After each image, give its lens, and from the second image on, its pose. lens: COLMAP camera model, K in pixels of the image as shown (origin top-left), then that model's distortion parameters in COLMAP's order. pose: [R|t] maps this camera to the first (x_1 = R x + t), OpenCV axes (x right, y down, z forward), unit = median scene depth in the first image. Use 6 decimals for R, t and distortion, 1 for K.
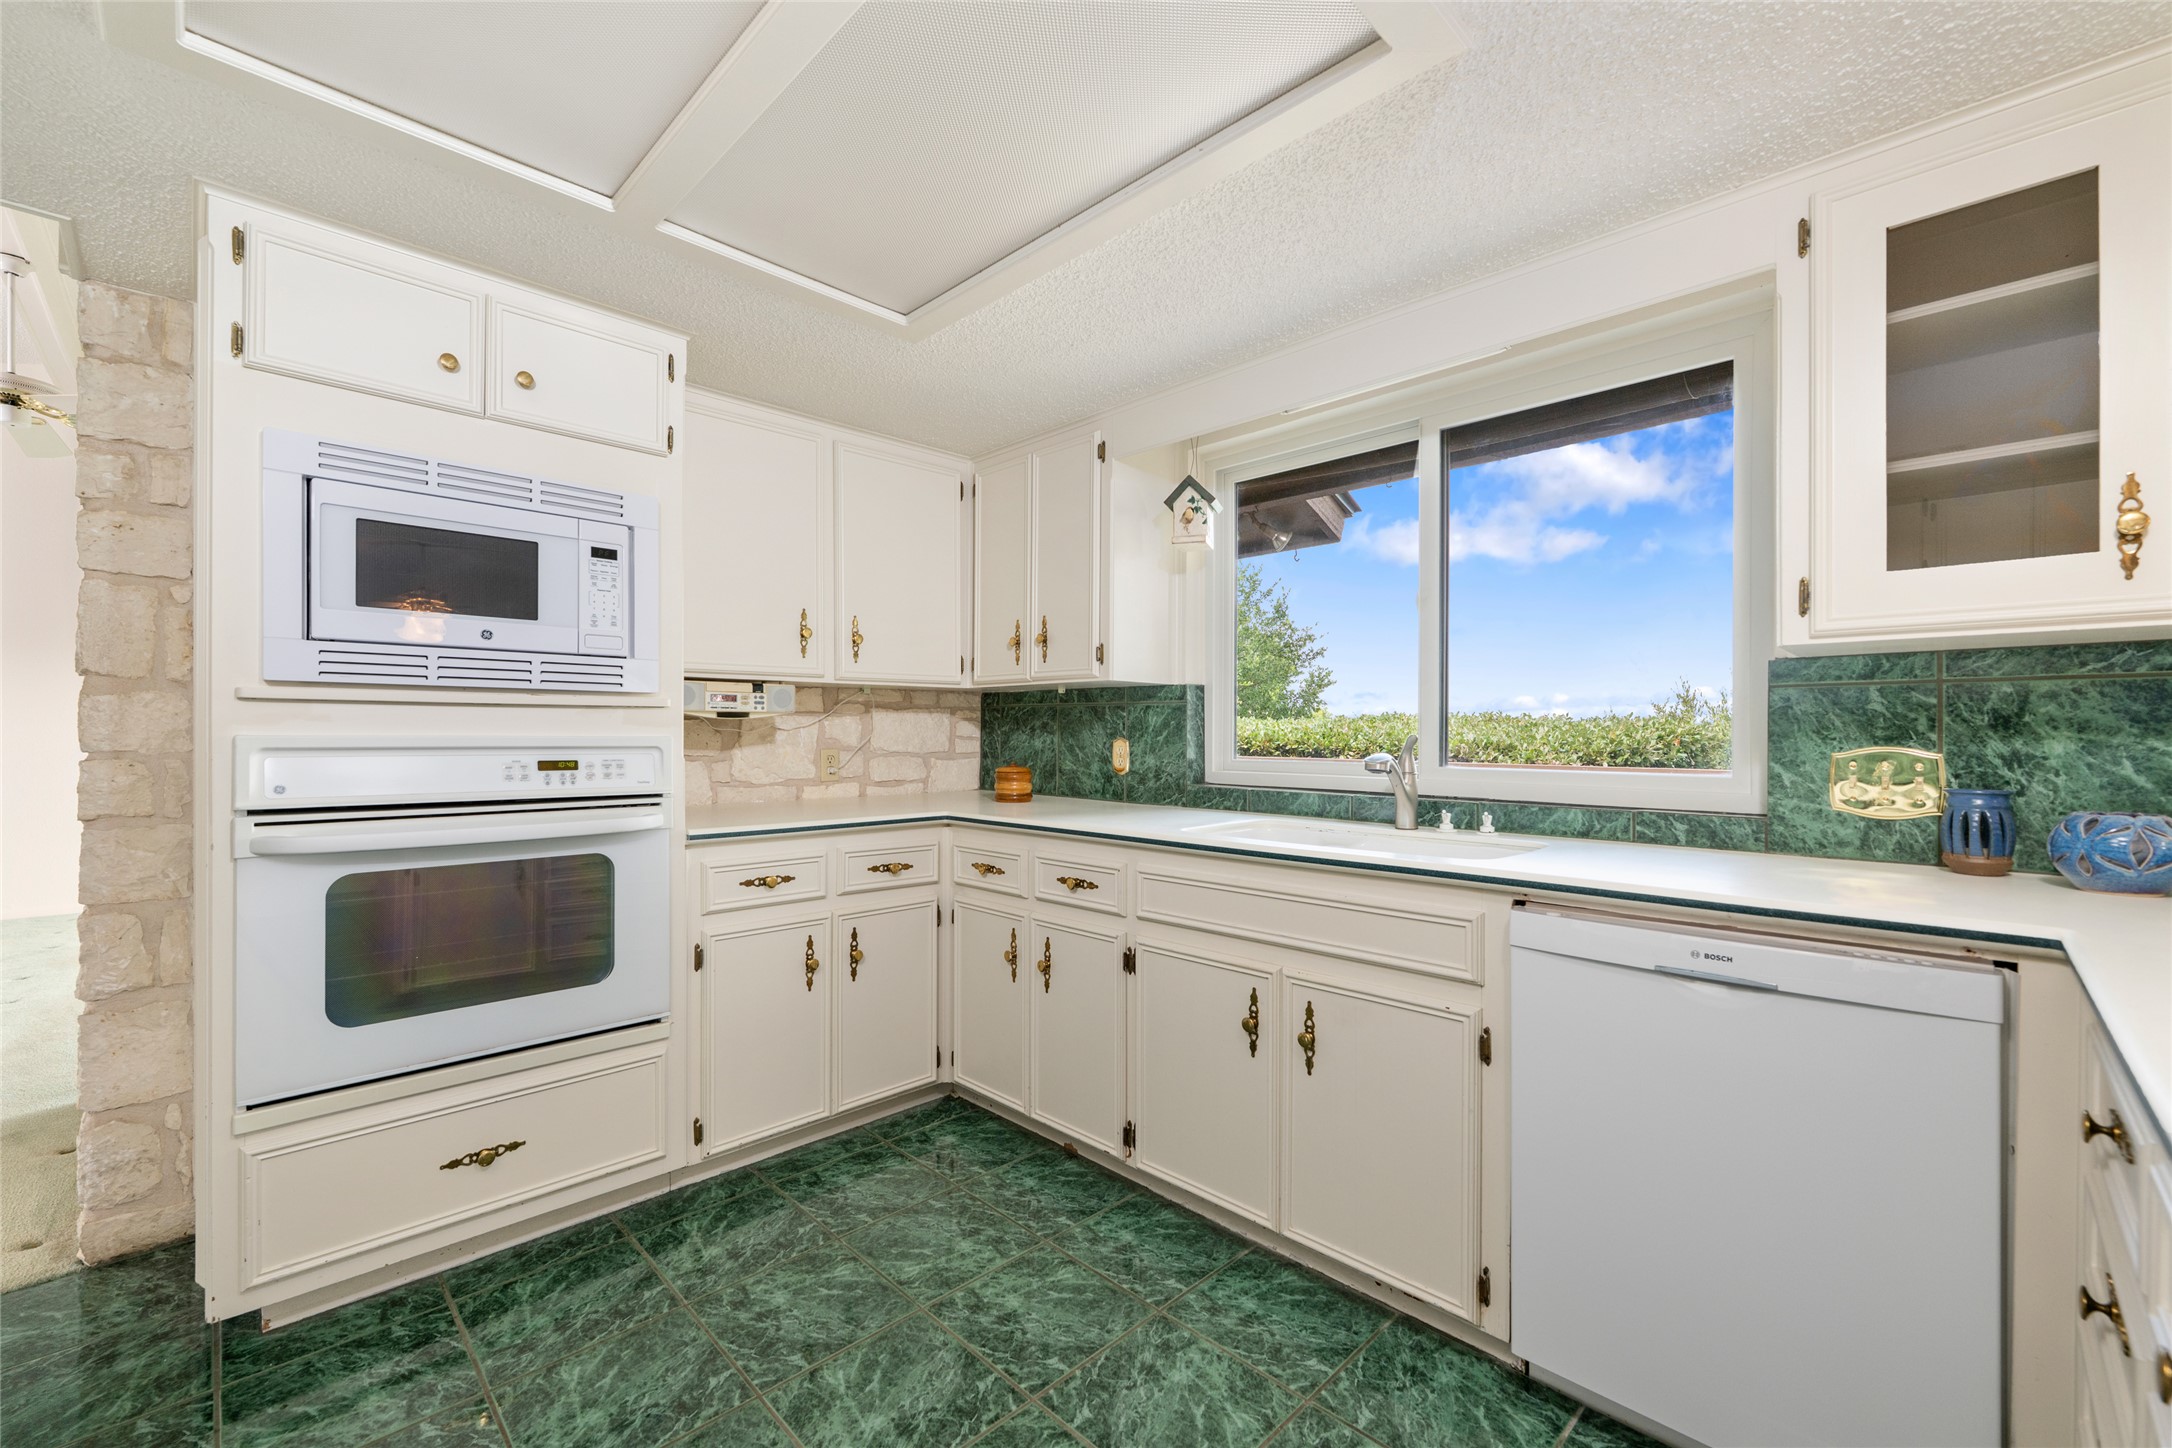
lens RADIAL K [[879.9, 0, 1088.2], [0, 879.9, 732.3], [0, 0, 1]] dist [-0.000838, 0.000260]
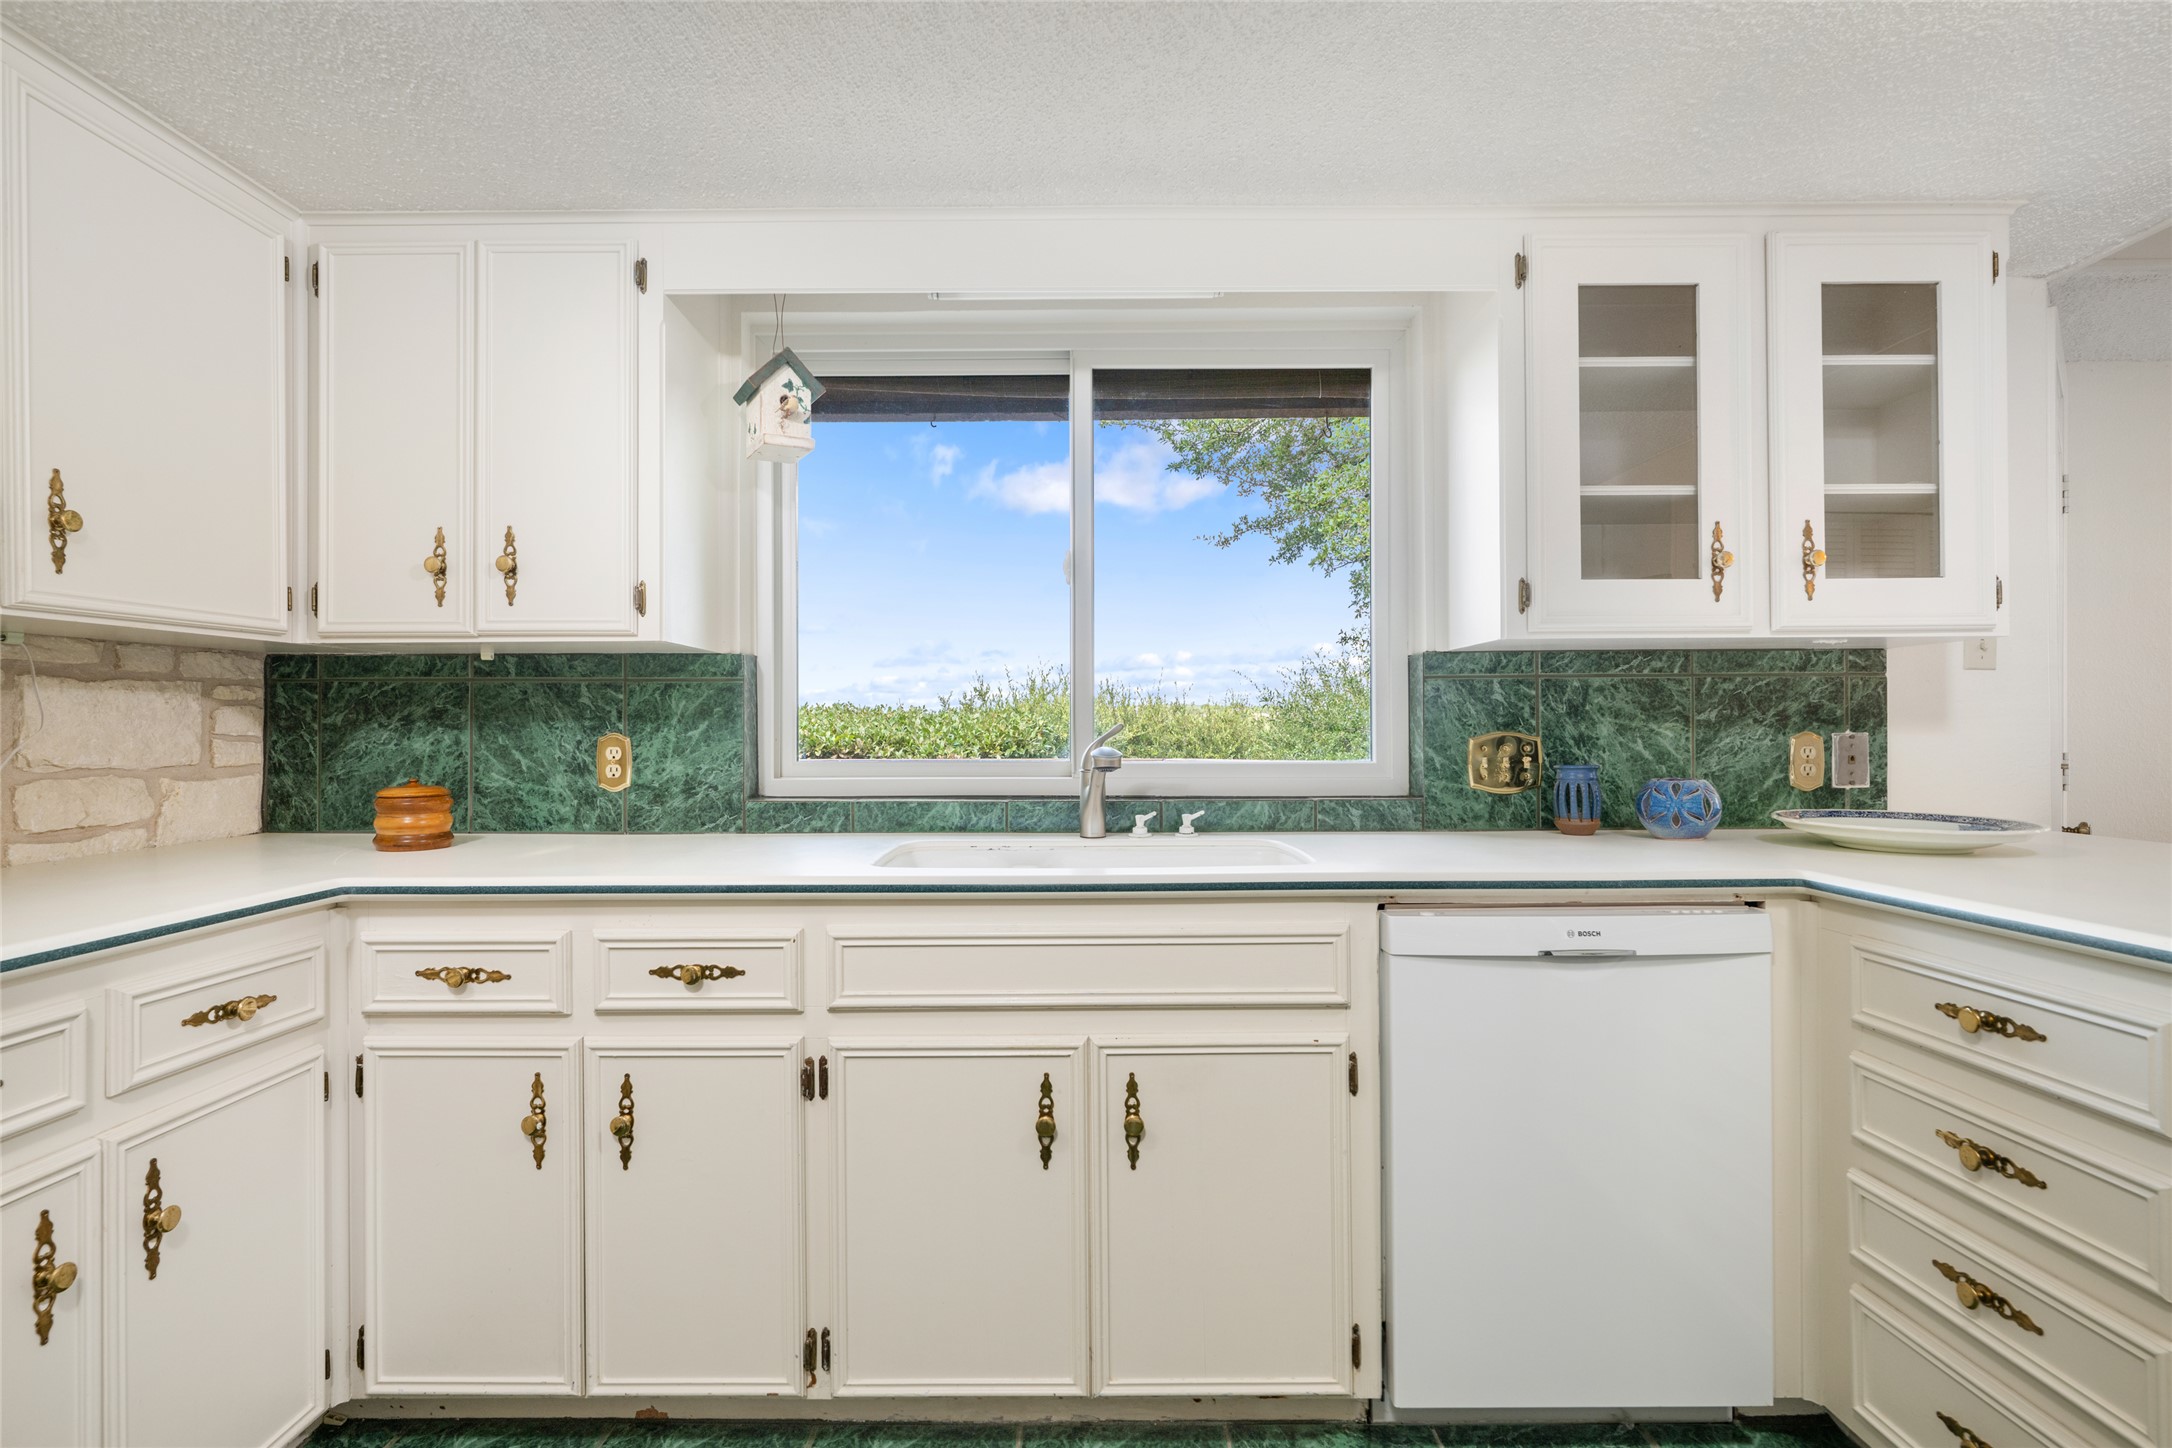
lens RADIAL K [[1004.7, 0, 1072.5], [0, 1004.7, 724.4], [0, 0, 1]] dist [-0.000744, 0.000554]
pose [[0.714095, -0.003981, 0.700038, -0.359792], [0.006576, 0.999978, -0.001022, 0.003959], [-0.700018, 0.005333, 0.714105, 0.377243]]
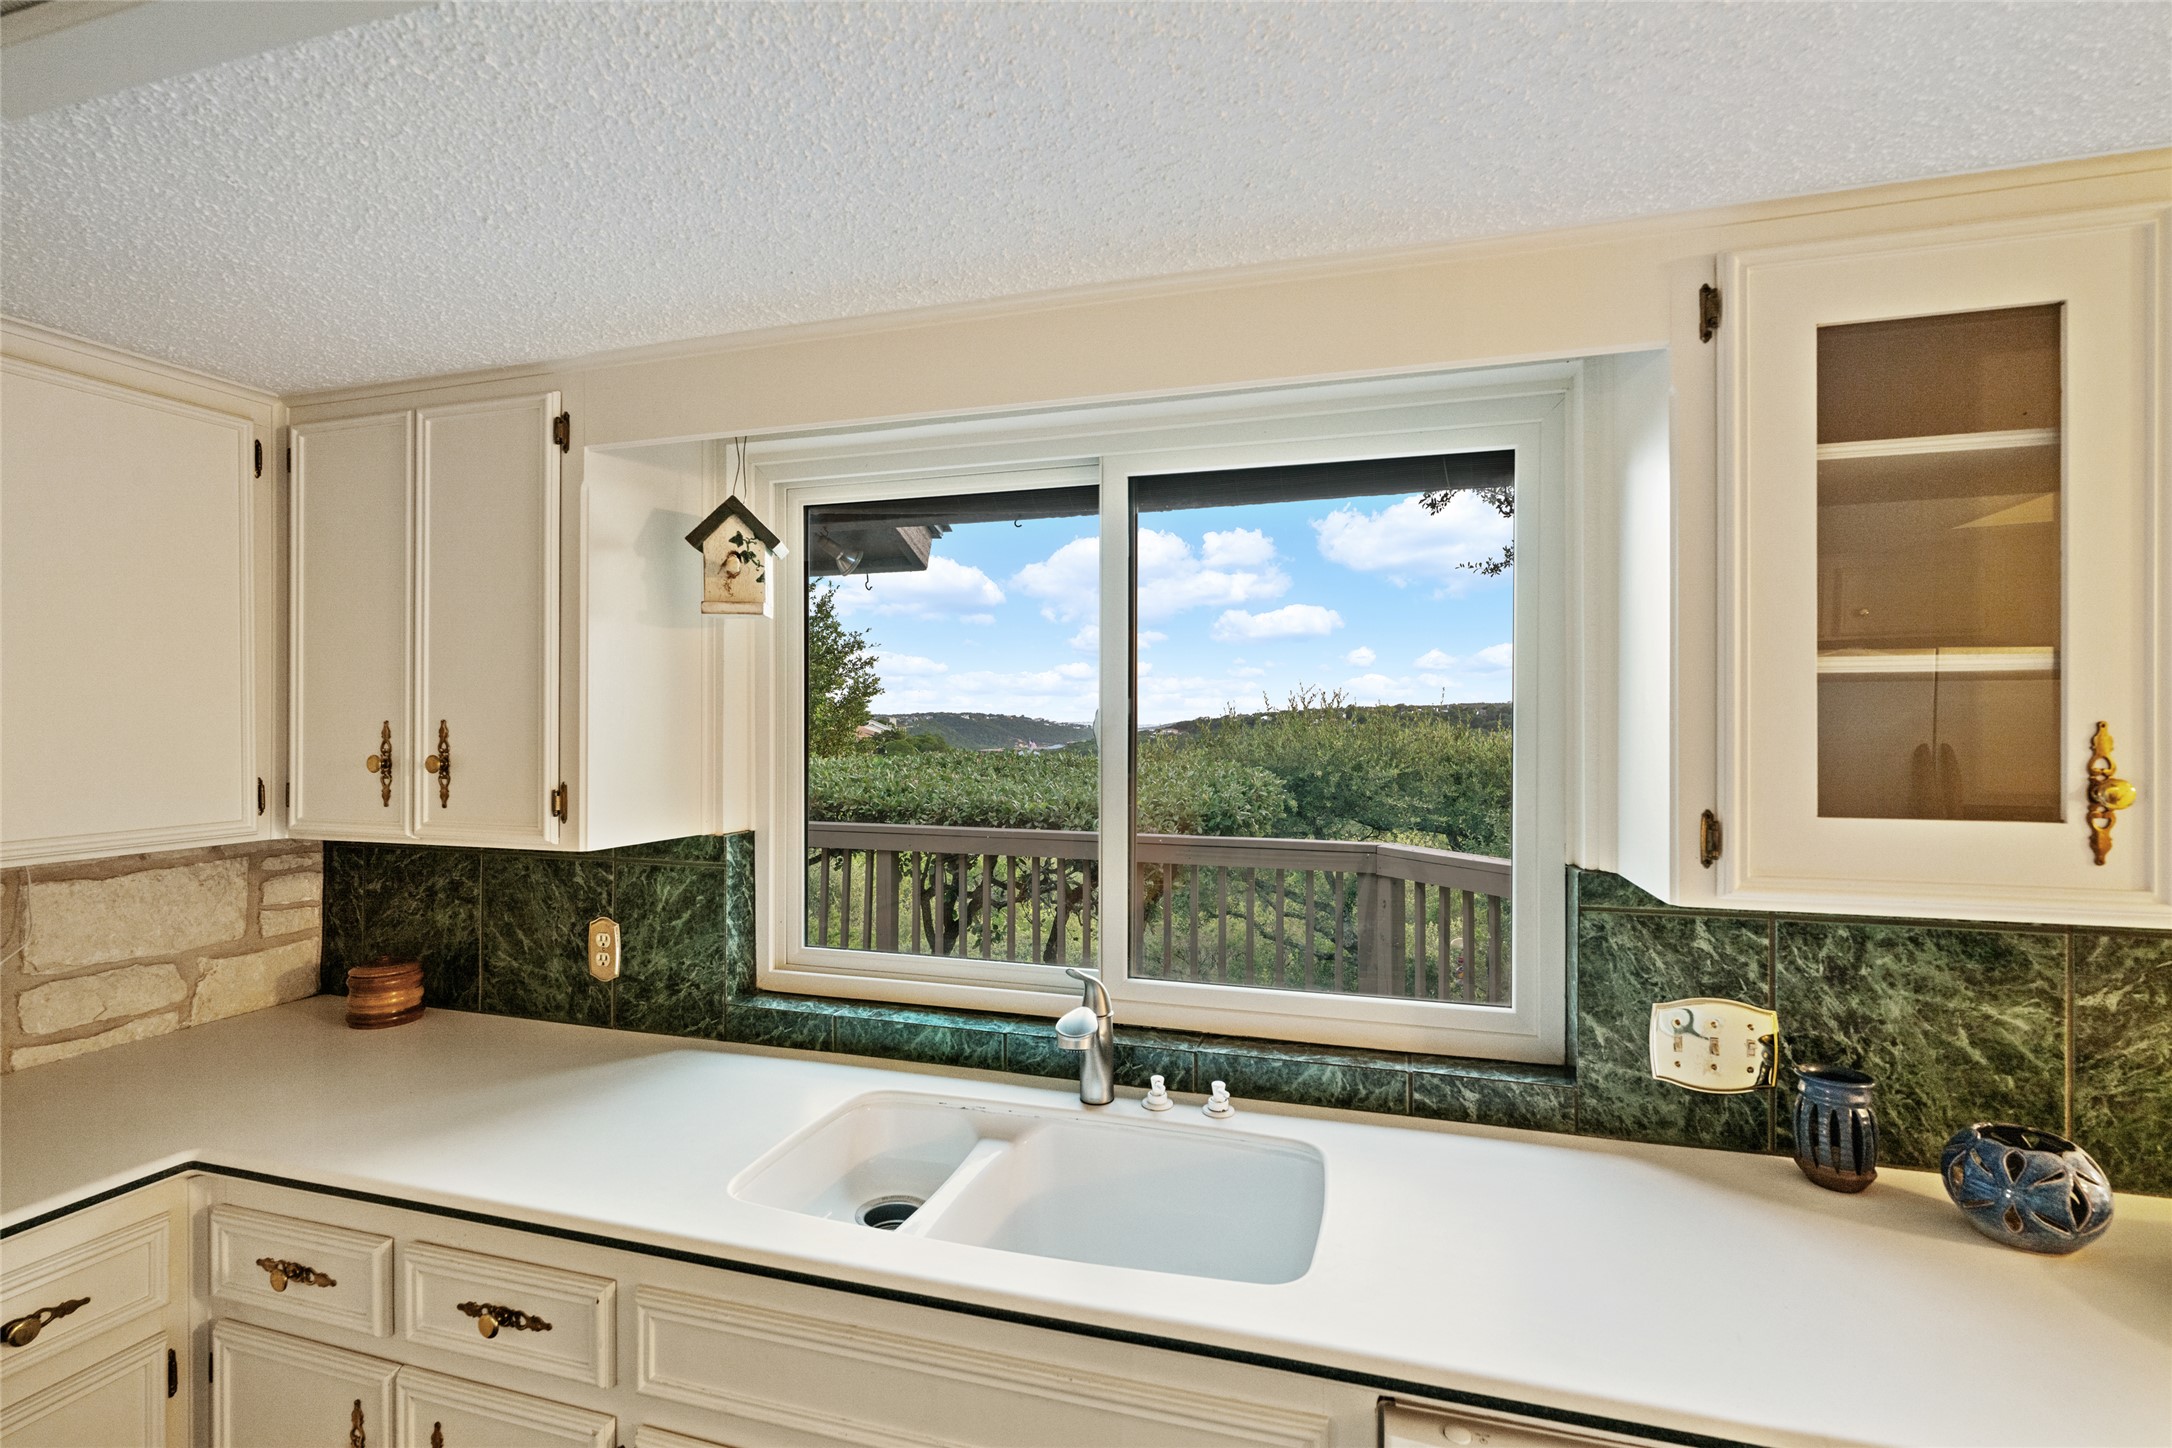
lens RADIAL K [[987.4, 0, 1085.0], [0, 987.4, 732.0], [0, 0, 1]] dist [-0.001209, 0.000313]
pose [[0.884323, -0.003638, 0.466862, 0.021310], [0.001240, 0.999984, 0.005444, -0.183801], [-0.466875, -0.004235, 0.884313, 0.416480]]
